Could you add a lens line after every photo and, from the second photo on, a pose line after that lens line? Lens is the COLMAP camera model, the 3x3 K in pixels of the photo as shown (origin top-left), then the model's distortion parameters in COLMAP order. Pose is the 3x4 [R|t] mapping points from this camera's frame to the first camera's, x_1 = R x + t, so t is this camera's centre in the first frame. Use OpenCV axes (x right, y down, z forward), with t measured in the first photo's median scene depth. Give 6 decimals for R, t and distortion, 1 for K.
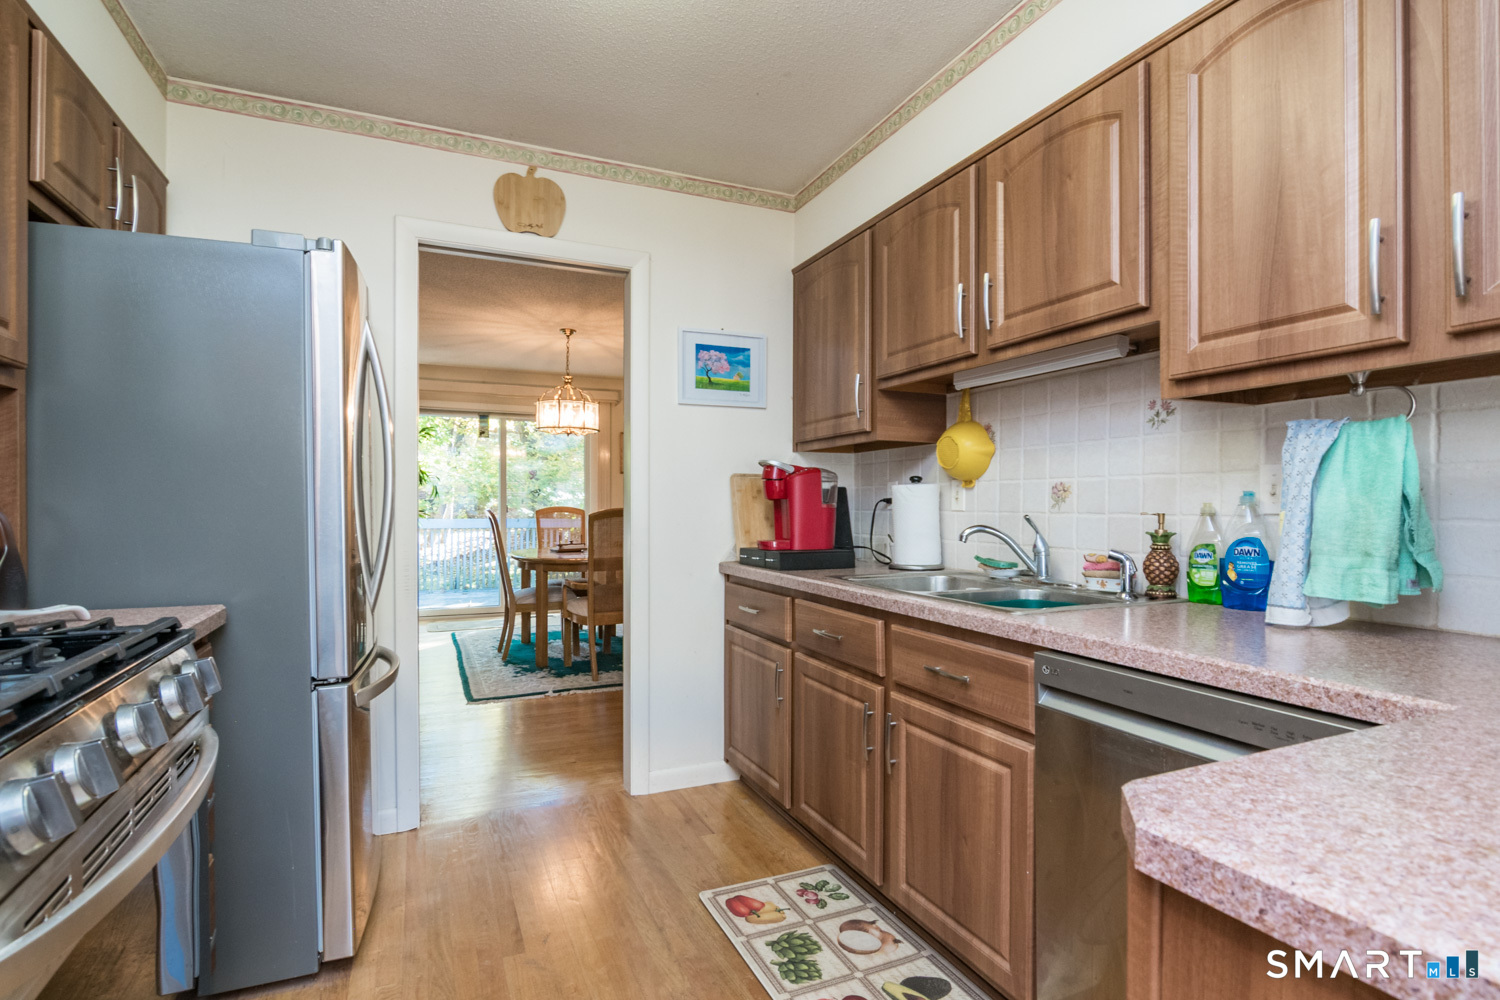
lens RADIAL K [[764.6, 0, 752.8], [0, 764.6, 505.1], [0, 0, 1]] dist [-0.002098, -0.003341]
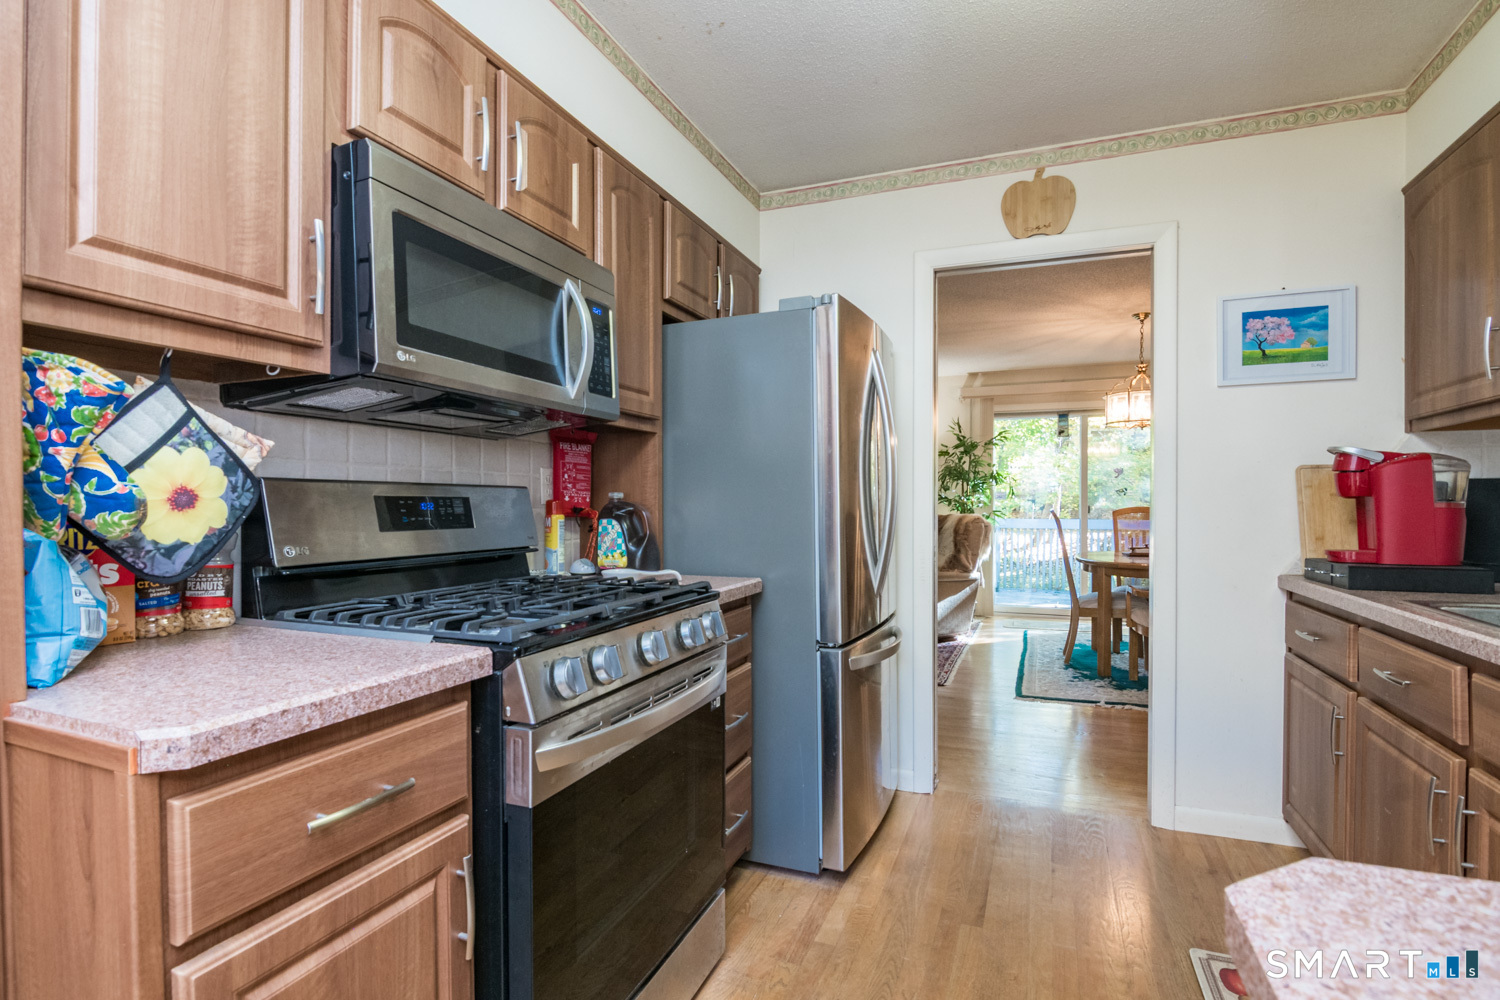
lens RADIAL K [[757.9, 0, 706.6], [0, 757.9, 500.8], [0, 0, 1]] dist [-0.005746, -0.001408]
pose [[0.676063, -0.006215, -0.736817, 0.144875], [0.001697, 0.999975, -0.006878, 0.000311], [0.736841, 0.003400, 0.676057, 0.005411]]
